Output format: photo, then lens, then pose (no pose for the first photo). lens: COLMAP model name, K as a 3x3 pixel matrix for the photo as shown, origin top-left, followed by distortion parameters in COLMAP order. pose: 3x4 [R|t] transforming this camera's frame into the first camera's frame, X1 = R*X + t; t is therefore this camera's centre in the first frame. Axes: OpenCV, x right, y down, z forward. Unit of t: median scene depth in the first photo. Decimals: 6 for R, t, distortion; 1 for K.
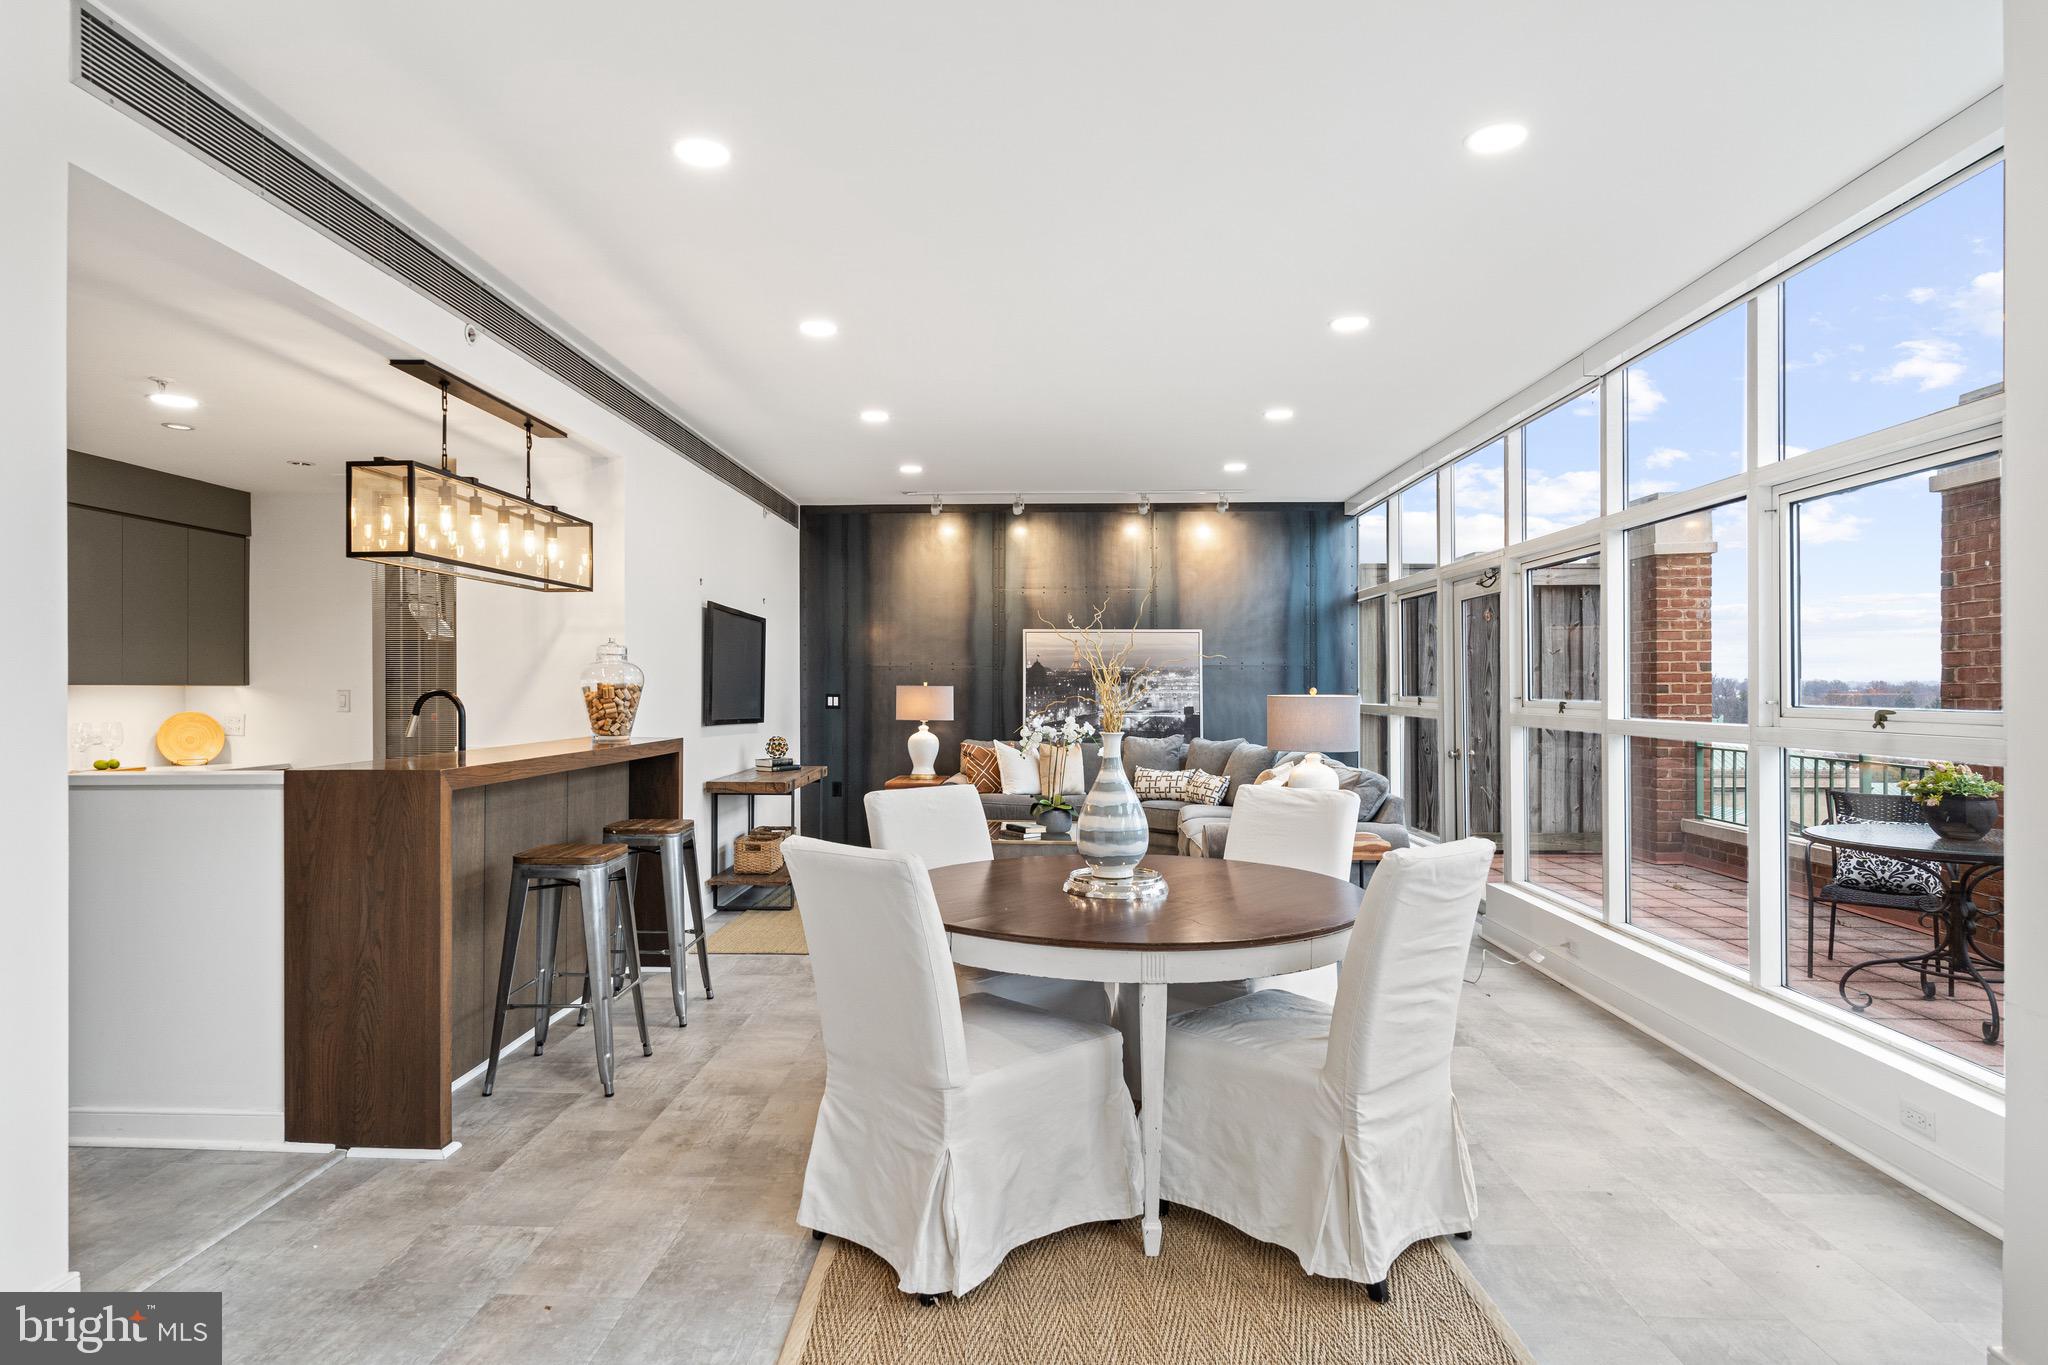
lens RADIAL K [[1136.0, 0, 1008.7], [0, 1136.0, 688.6], [0, 0, 1]] dist [-0.002047, 0.000149]
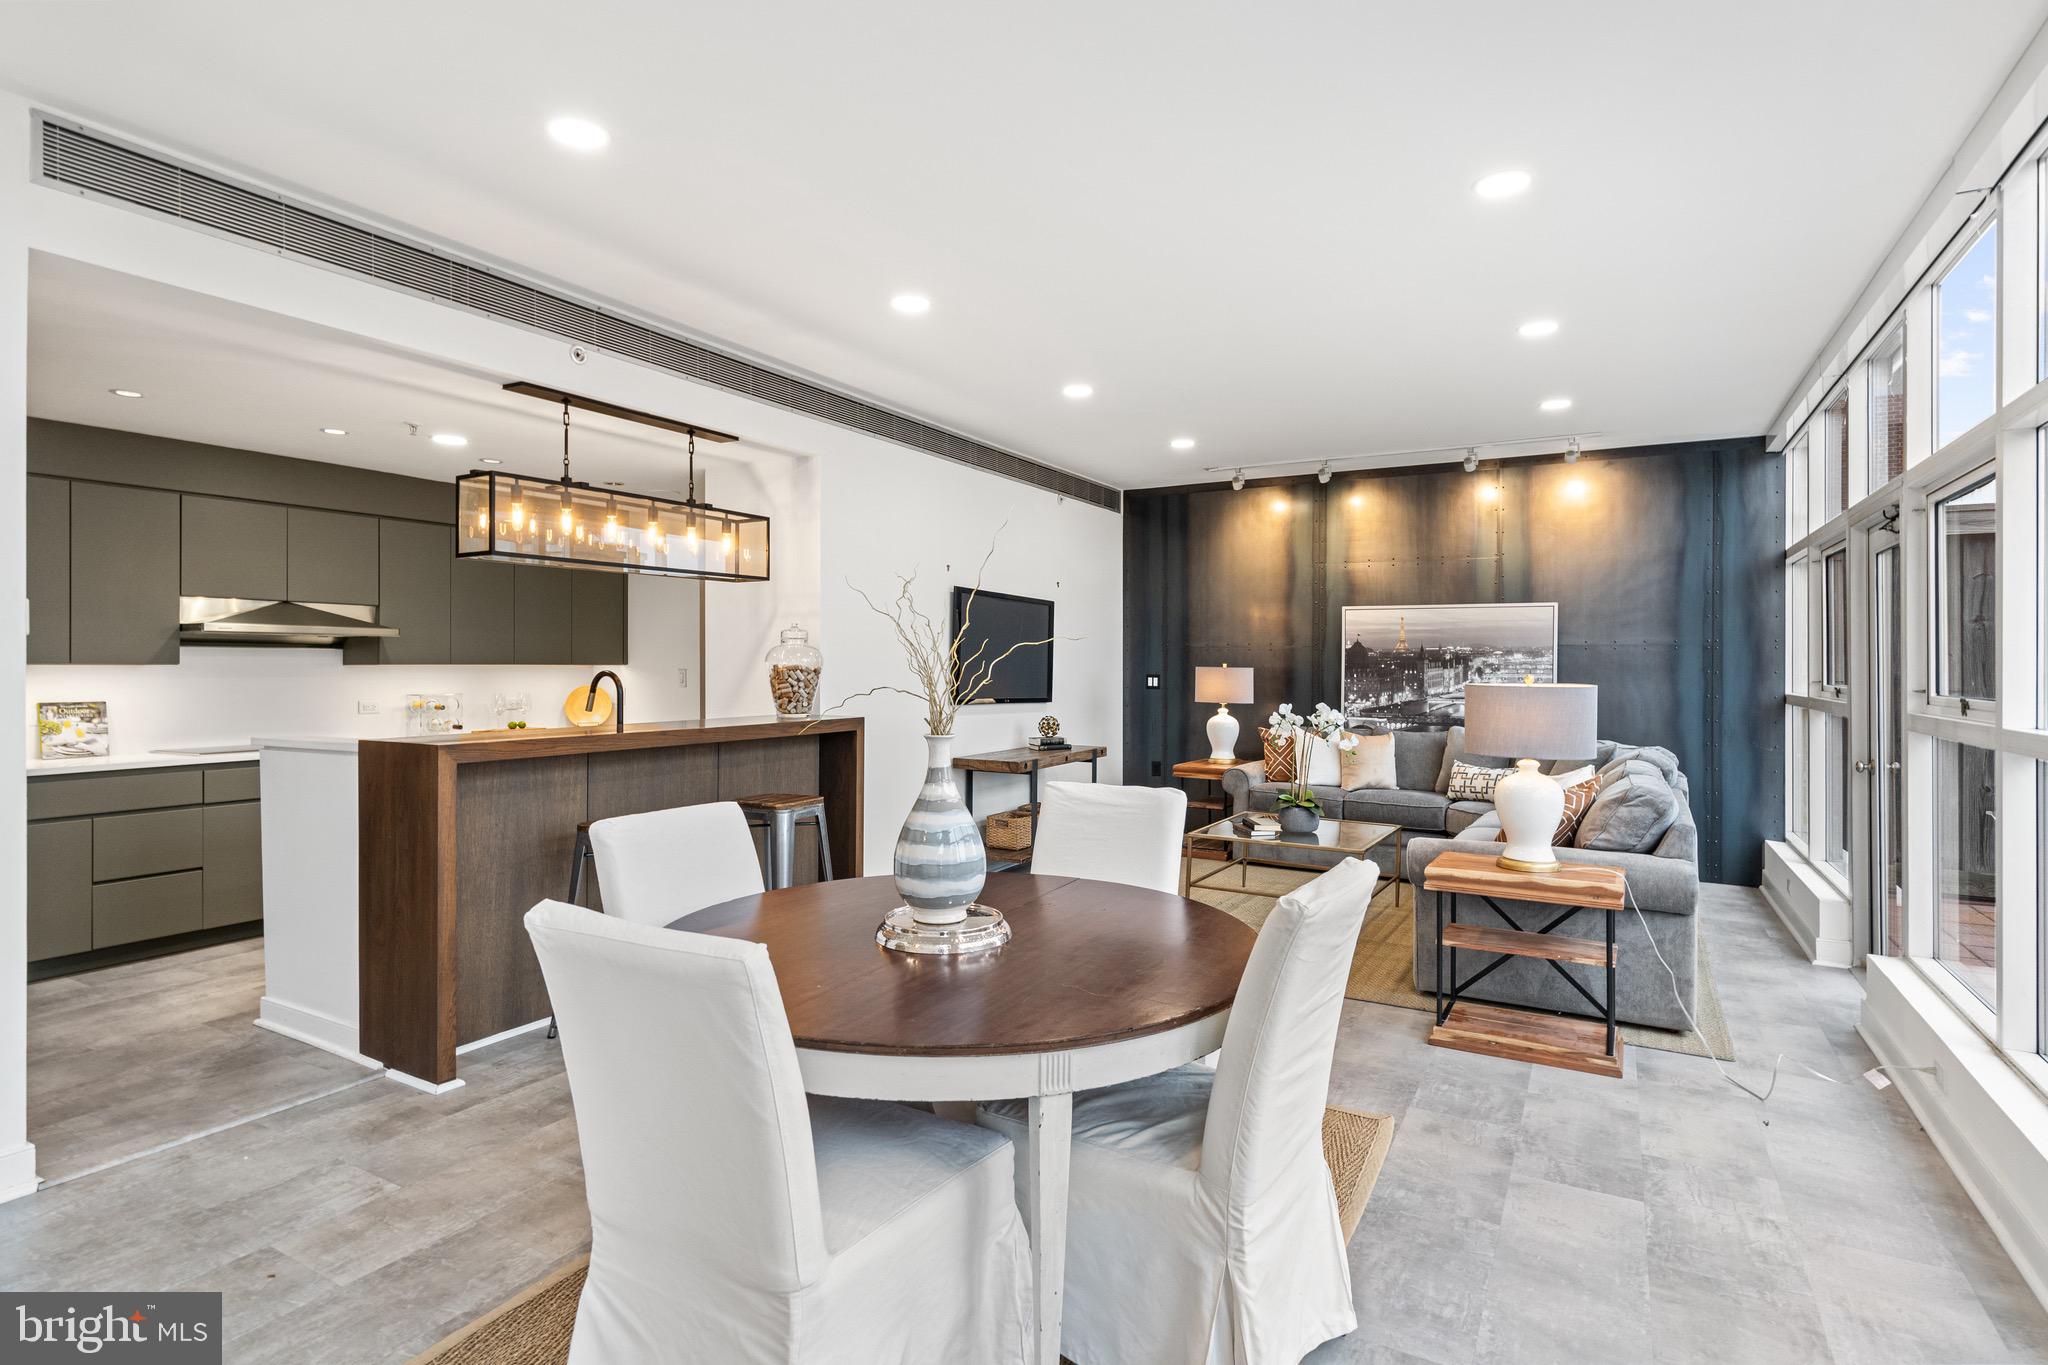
lens RADIAL K [[1040.6, 0, 1020.2], [0, 1040.6, 667.6], [0, 0, 1]] dist [-0.006648, 0.004283]
pose [[0.887885, 0.005343, -0.460035, 0.230805], [-0.004740, 0.999986, 0.002466, -0.004532], [0.460042, -0.000009, 0.887897, 0.173561]]
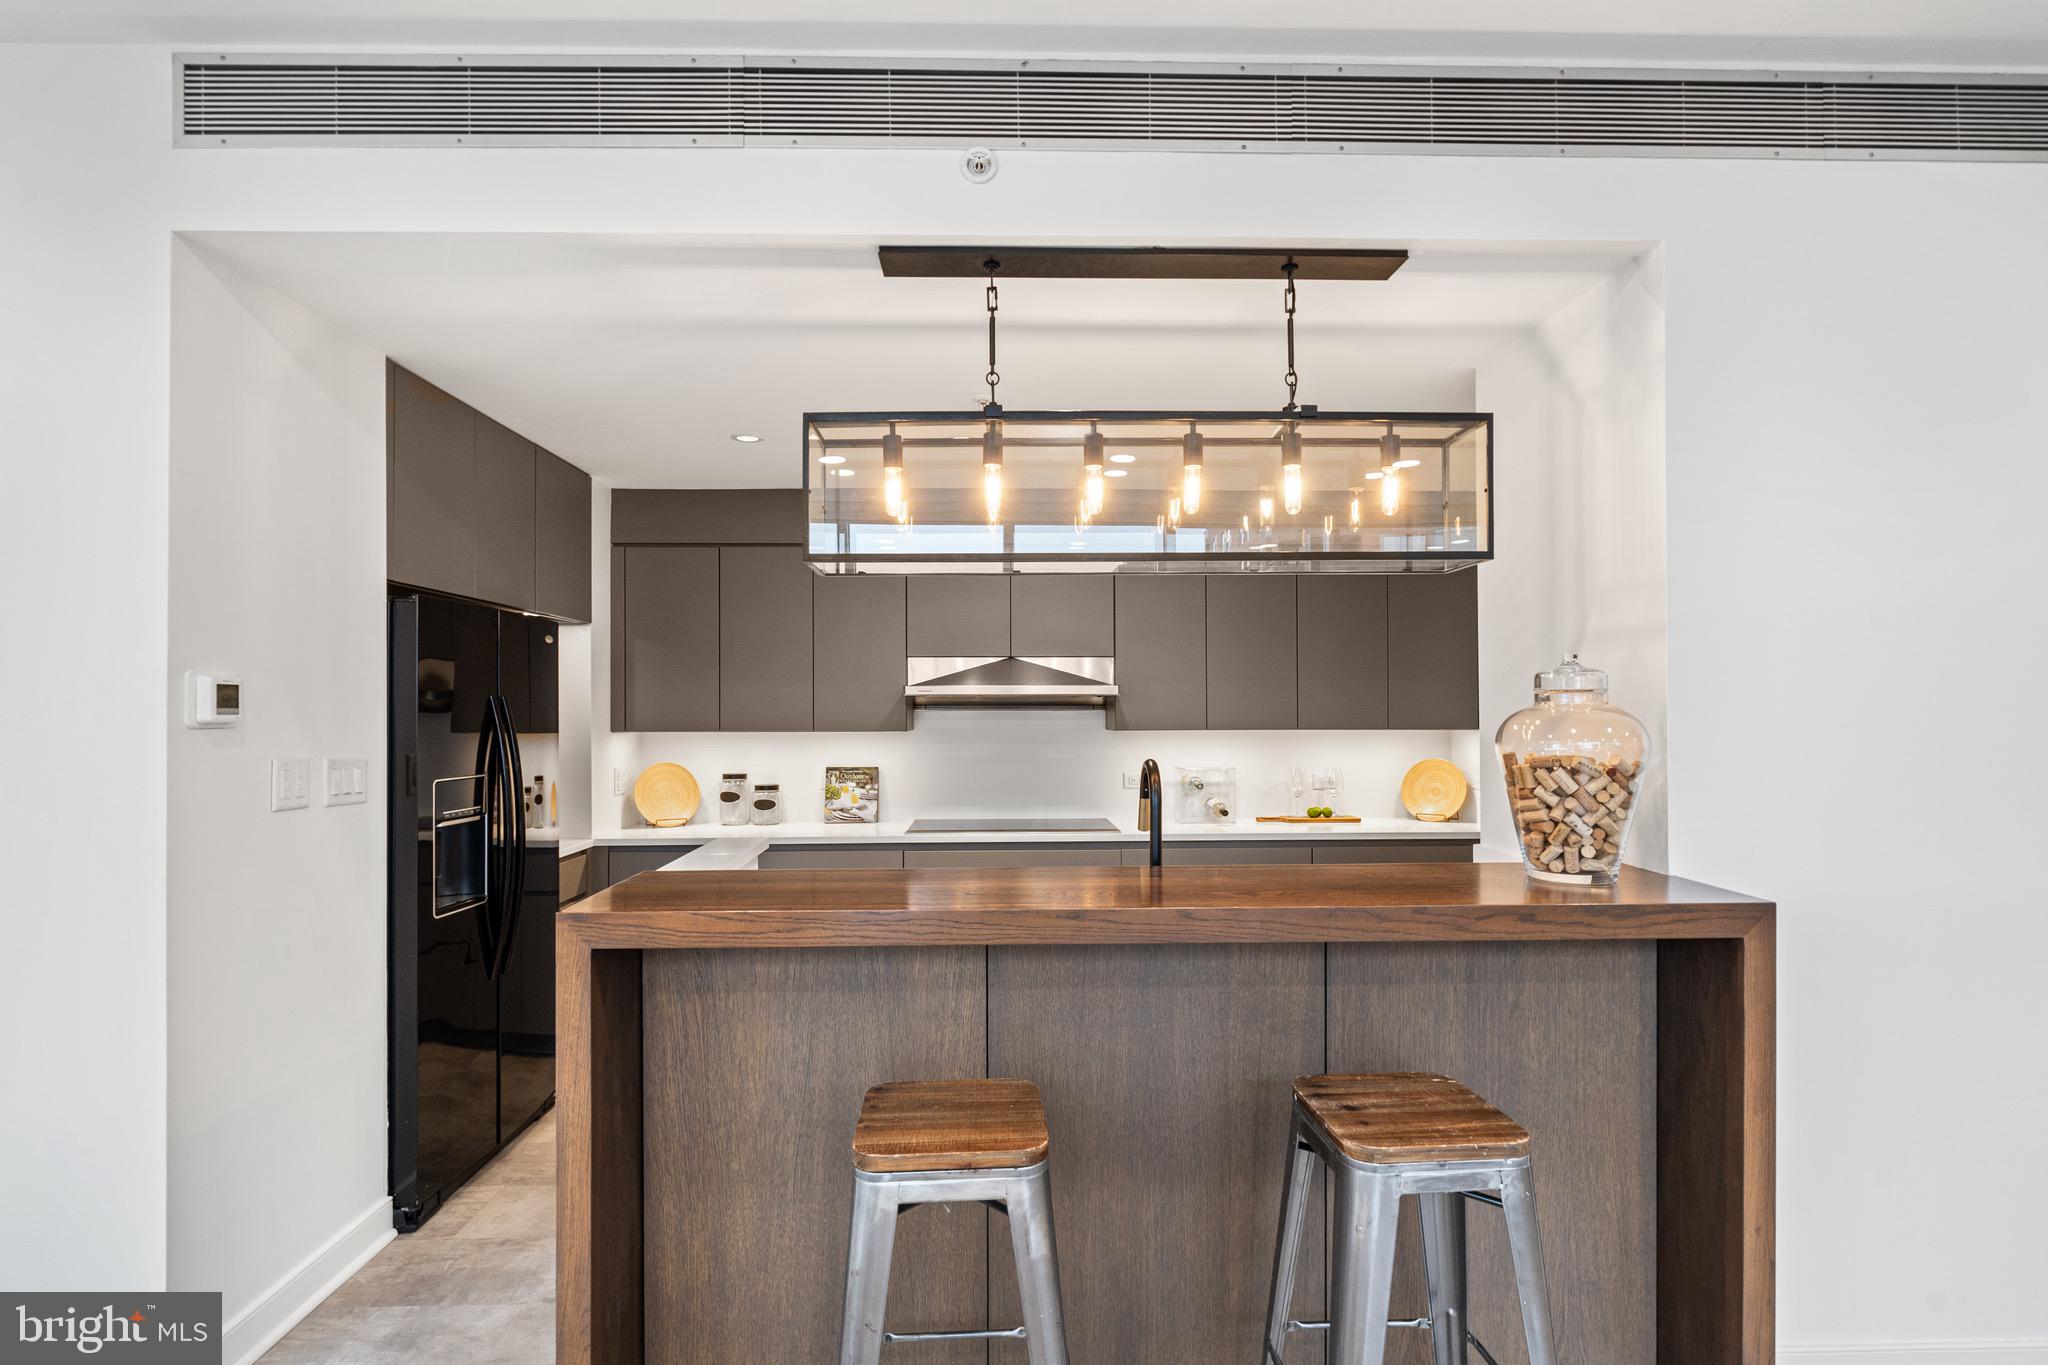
lens RADIAL K [[1000.1, 0, 1020.5], [0, 1000.1, 701.5], [0, 0, 1]] dist [-0.005502, -0.000671]
pose [[0.066216, -0.005993, -0.997787, 0.024682], [0.001269, 0.999982, -0.005922, -0.018292], [0.997805, -0.000874, 0.066222, 0.590059]]
